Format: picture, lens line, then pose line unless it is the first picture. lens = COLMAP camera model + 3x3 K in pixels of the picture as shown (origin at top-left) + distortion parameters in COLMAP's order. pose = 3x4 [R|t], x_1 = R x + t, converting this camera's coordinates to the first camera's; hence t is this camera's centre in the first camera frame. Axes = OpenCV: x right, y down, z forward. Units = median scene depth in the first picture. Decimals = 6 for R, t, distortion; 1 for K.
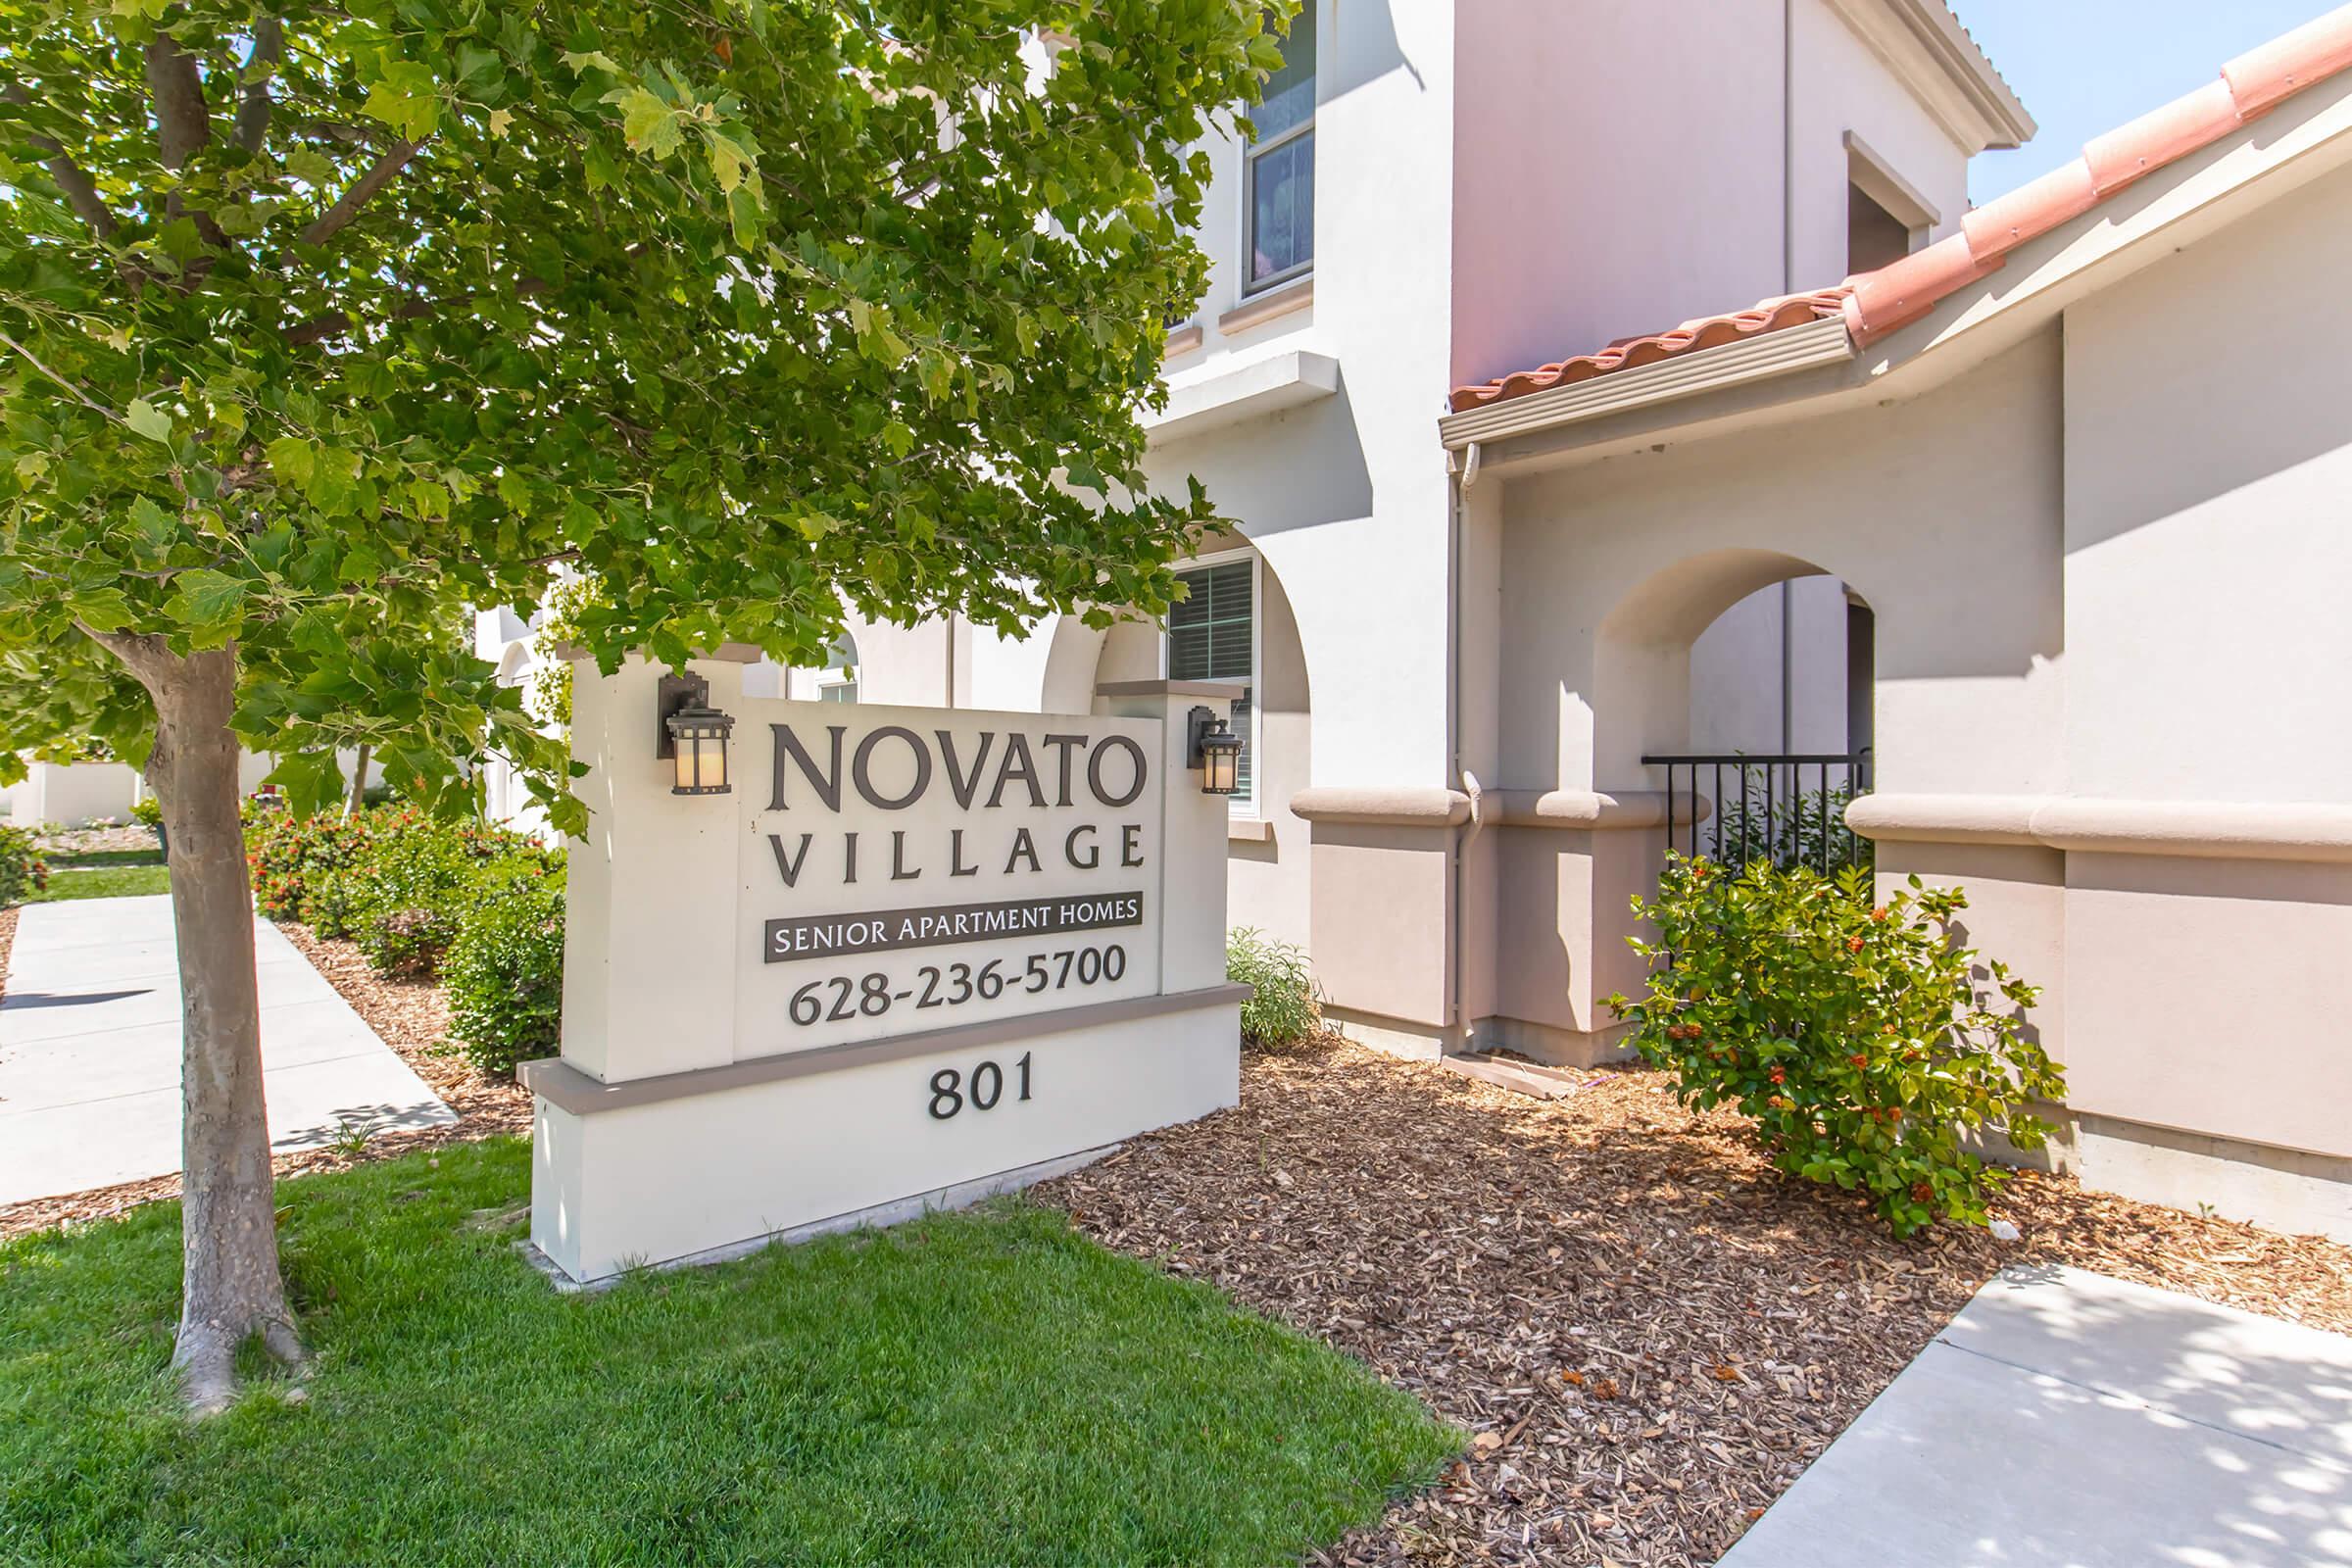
lens RADIAL K [[1244.2, 0, 1172.4], [0, 1244.2, 784.1], [0, 0, 1]] dist [0.005985, -0.002215]
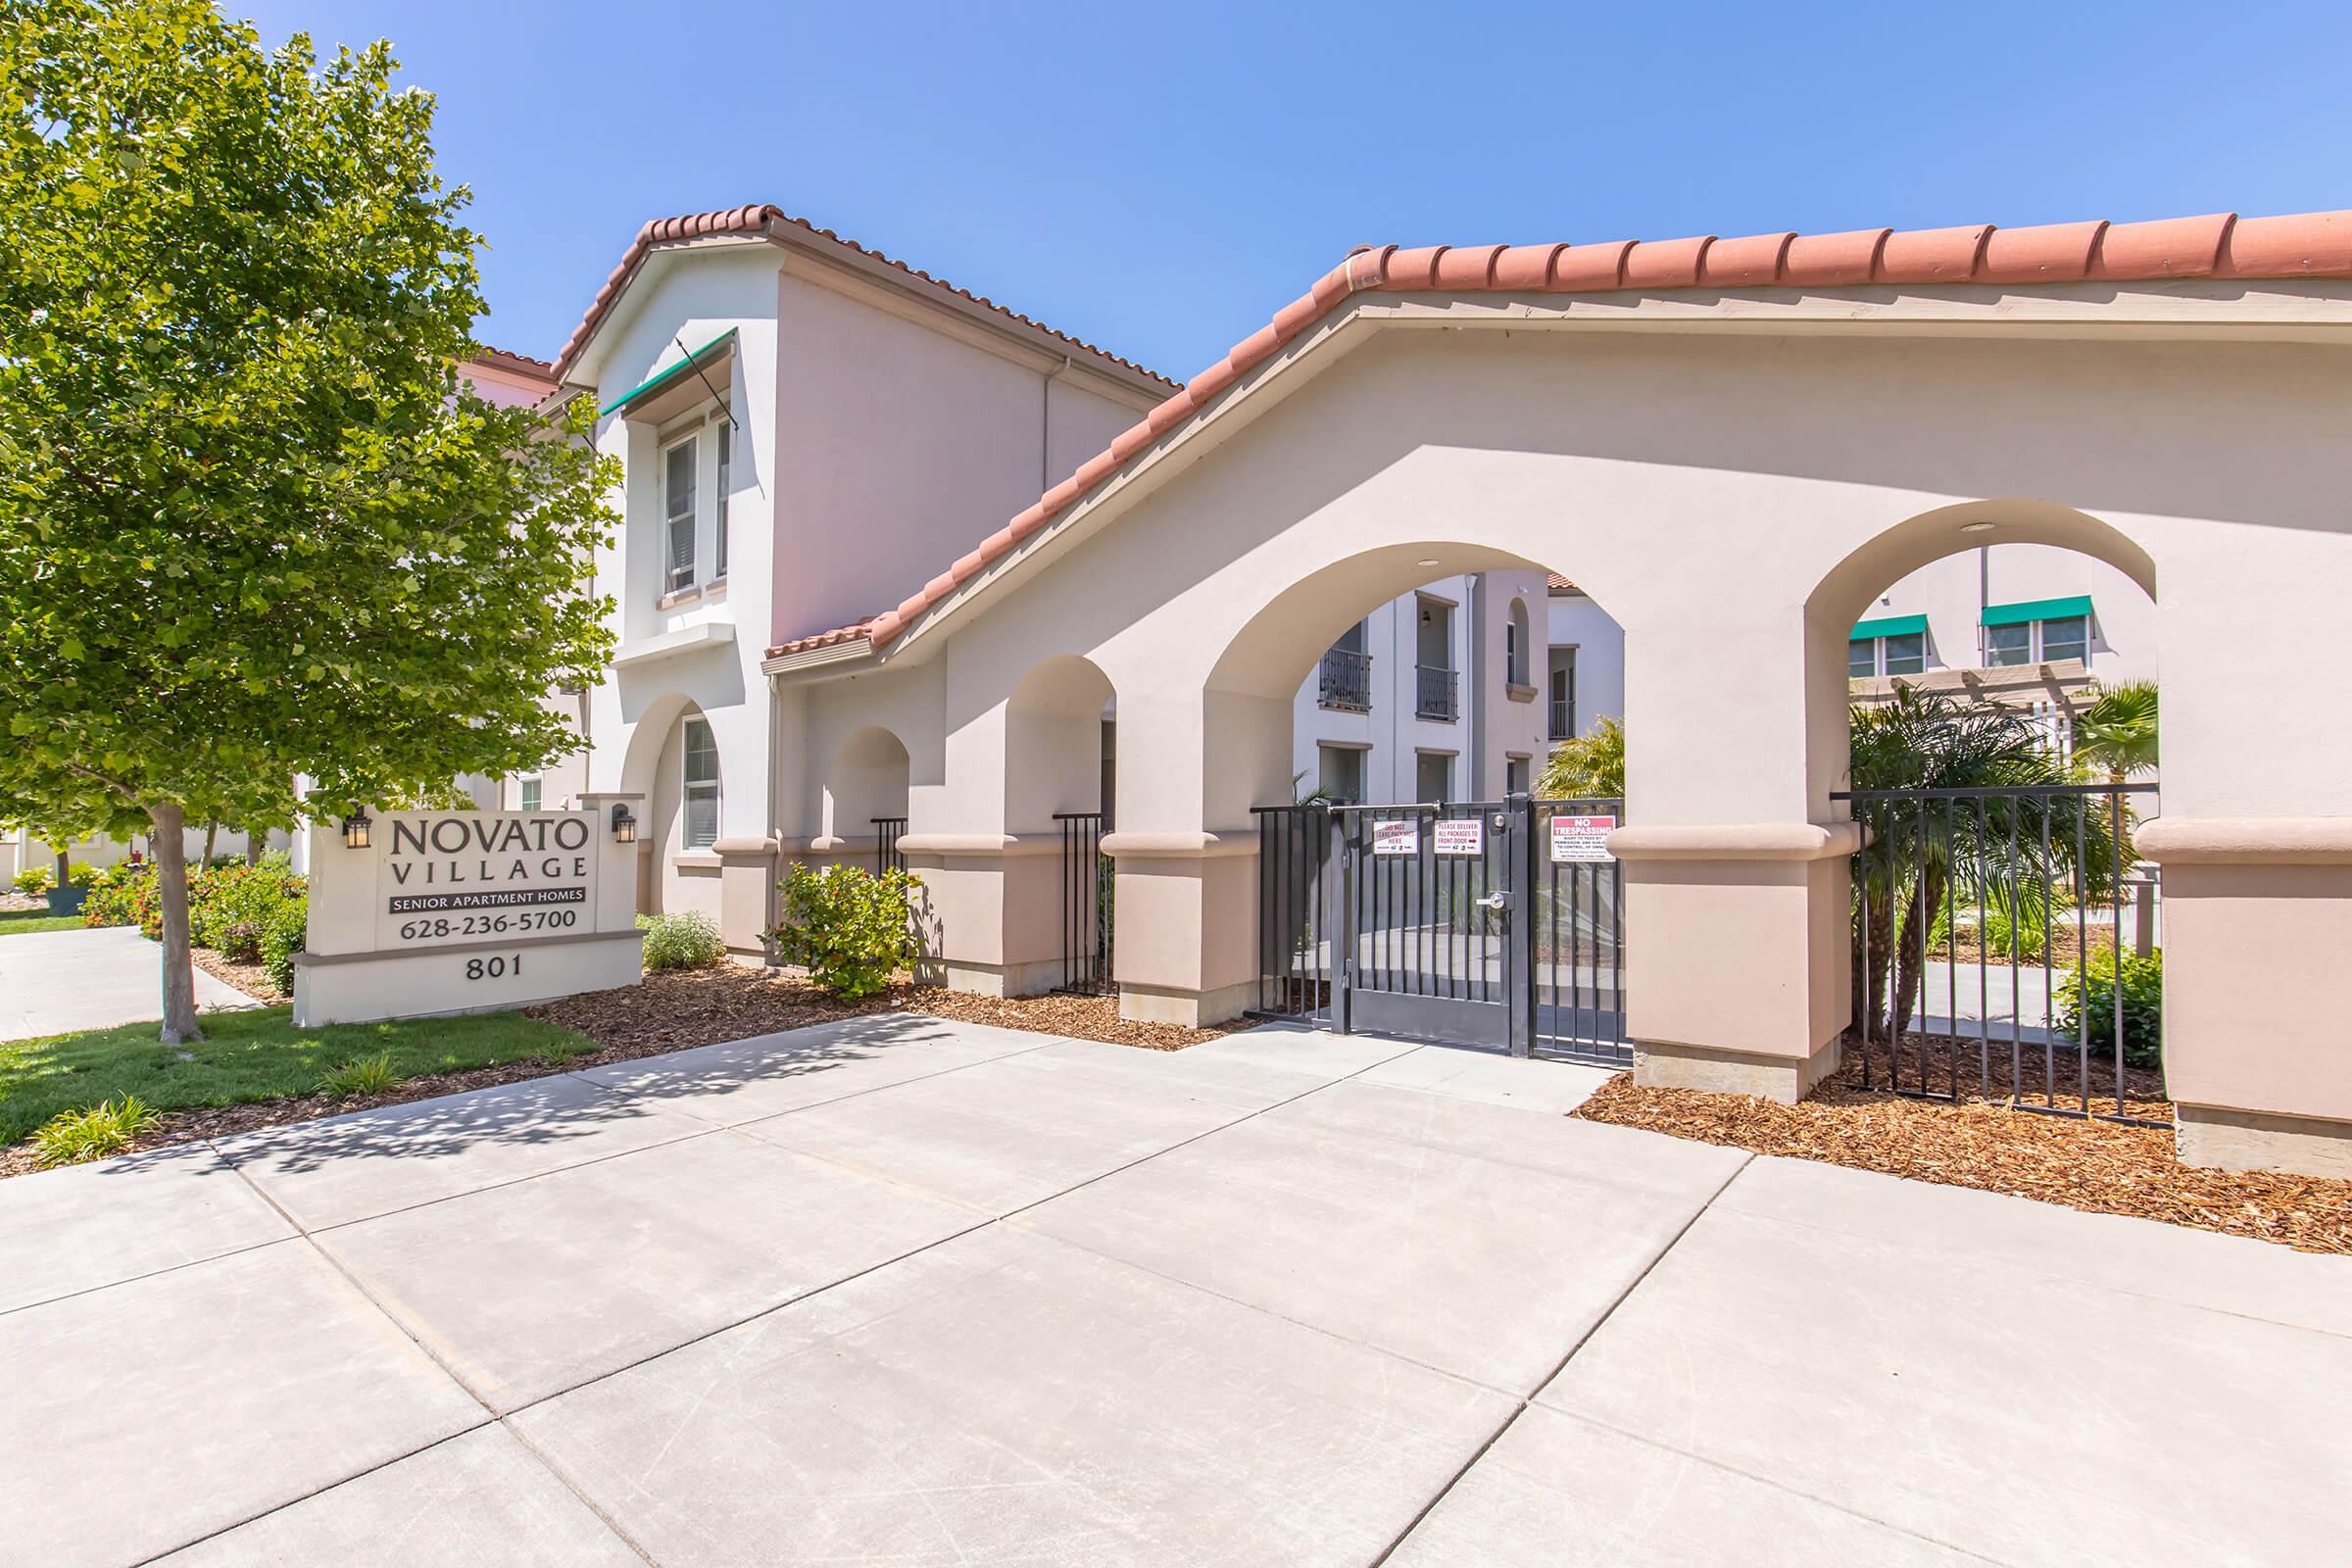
lens RADIAL K [[1170.2, 0, 1089.1], [0, 1170.2, 777.9], [0, 0, 1]] dist [0.010440, -0.001649]
pose [[0.996992, -0.025439, 0.073209, 0.767551], [0.028941, 0.998467, -0.047181, 0.015873], [-0.071897, 0.049158, 0.996200, -1.248697]]
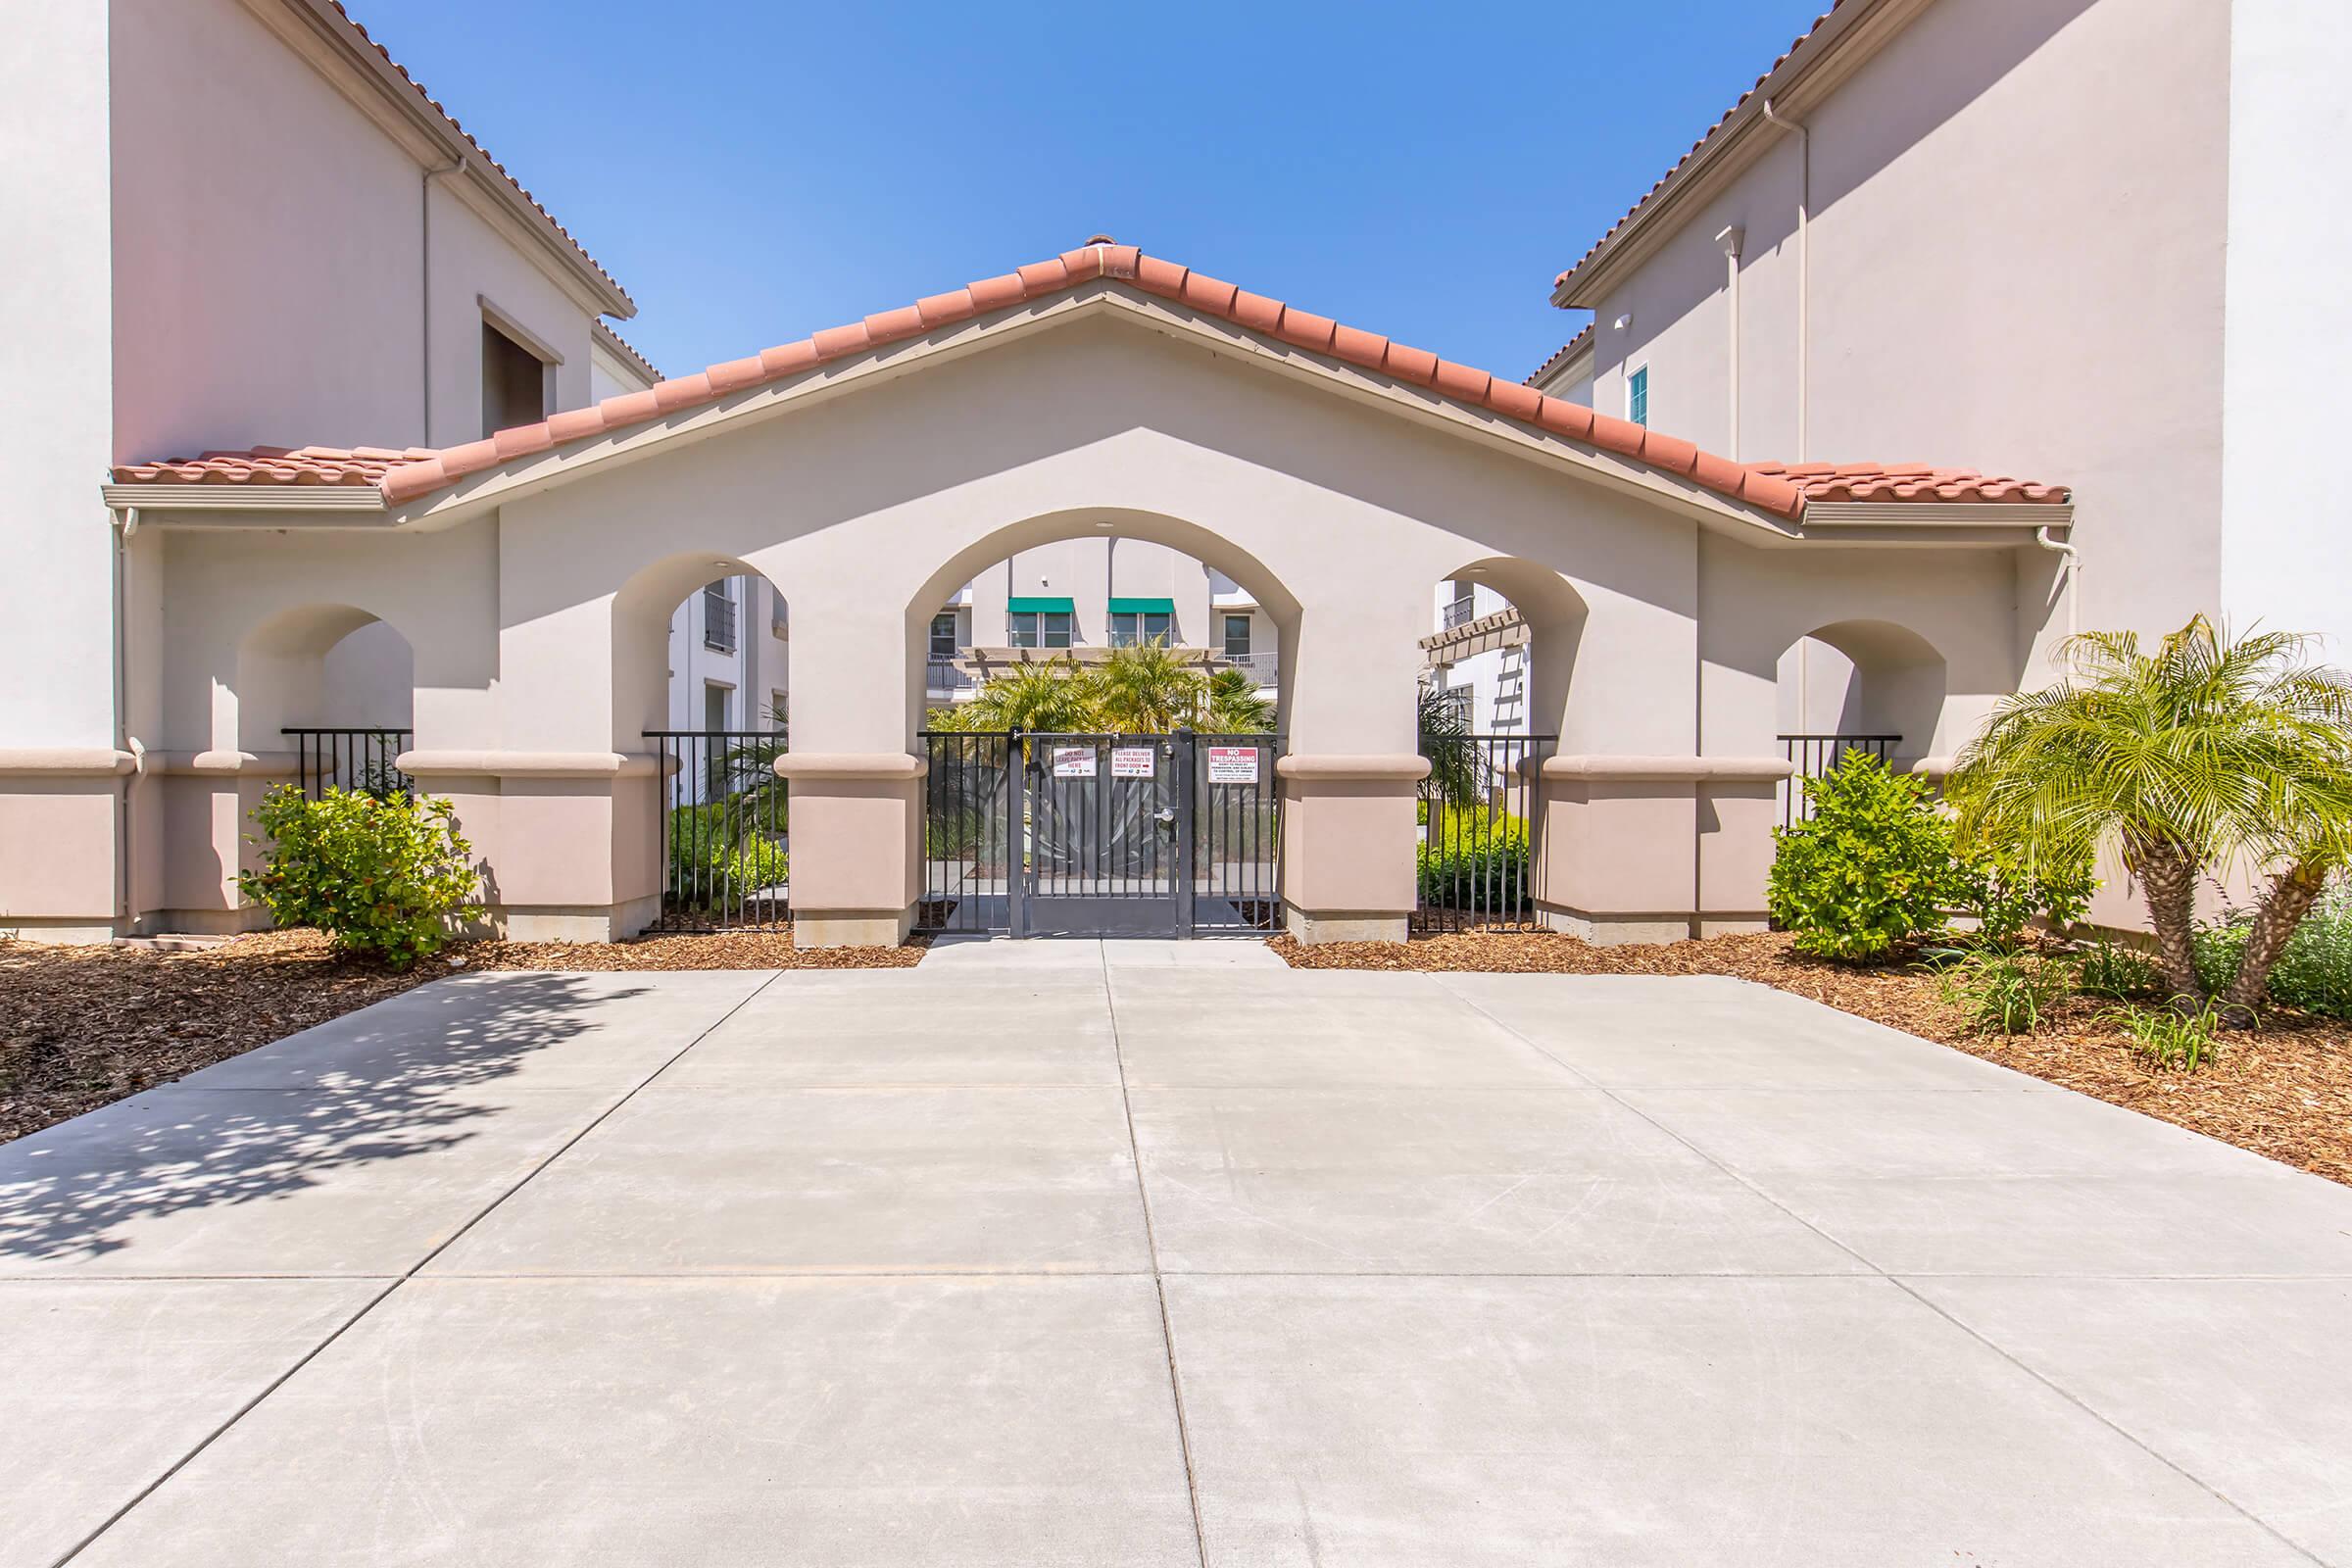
lens RADIAL K [[1244.2, 0, 1160.2], [0, 1244.2, 775.6], [0, 0, 1]] dist [0.005985, -0.002215]
pose [[0.637535, -0.016262, 0.770250, -0.140546], [0.008343, 0.999864, 0.014205, 0.028284], [-0.770377, -0.002630, 0.637584, -1.008127]]
